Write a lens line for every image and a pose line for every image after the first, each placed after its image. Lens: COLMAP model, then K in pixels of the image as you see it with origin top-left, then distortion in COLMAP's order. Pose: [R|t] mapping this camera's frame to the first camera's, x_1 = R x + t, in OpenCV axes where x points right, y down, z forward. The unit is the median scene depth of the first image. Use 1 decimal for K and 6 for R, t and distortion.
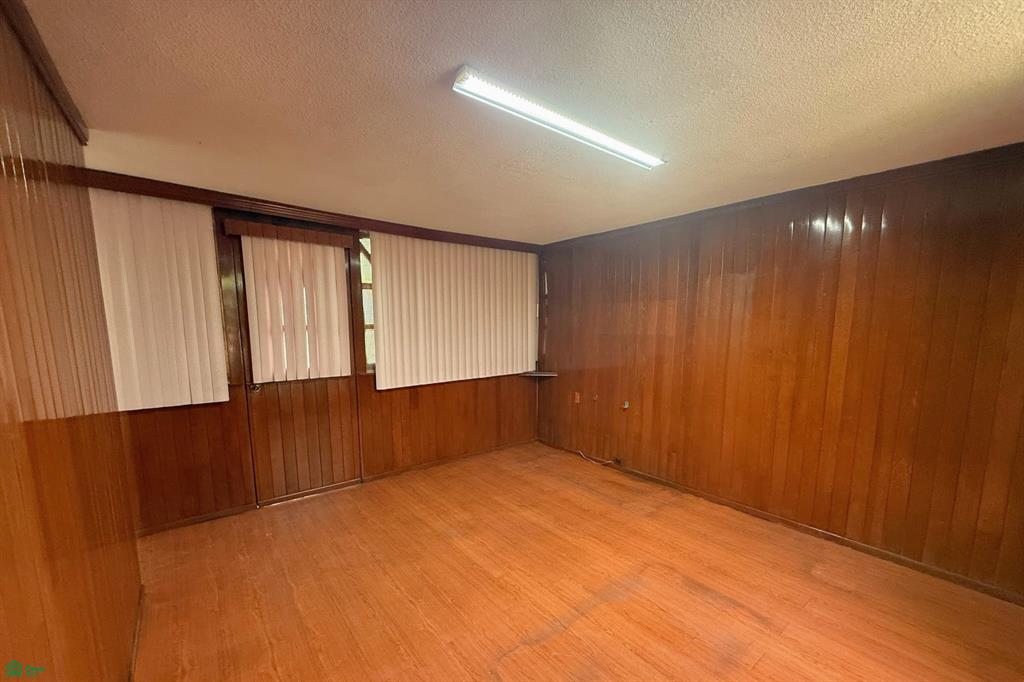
lens RADIAL K [[414.2, 0, 519.5], [0, 414.2, 383.1], [0, 0, 1]] dist [0.000080, 0.000190]
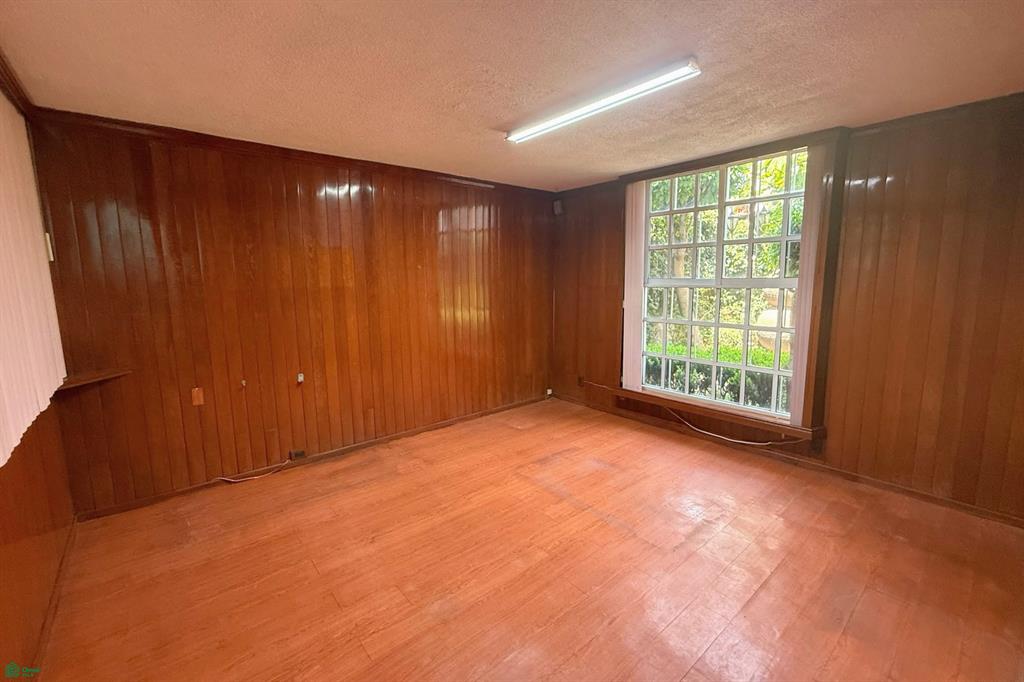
lens RADIAL K [[414.2, 0, 516.9], [0, 414.2, 338.5], [0, 0, 1]] dist [0.000080, 0.000190]
pose [[-0.017848, -0.147182, 0.988948, -0.681875], [0.148401, 0.977760, 0.148195, -0.102571], [-0.988766, 0.149406, 0.004391, 0.778626]]
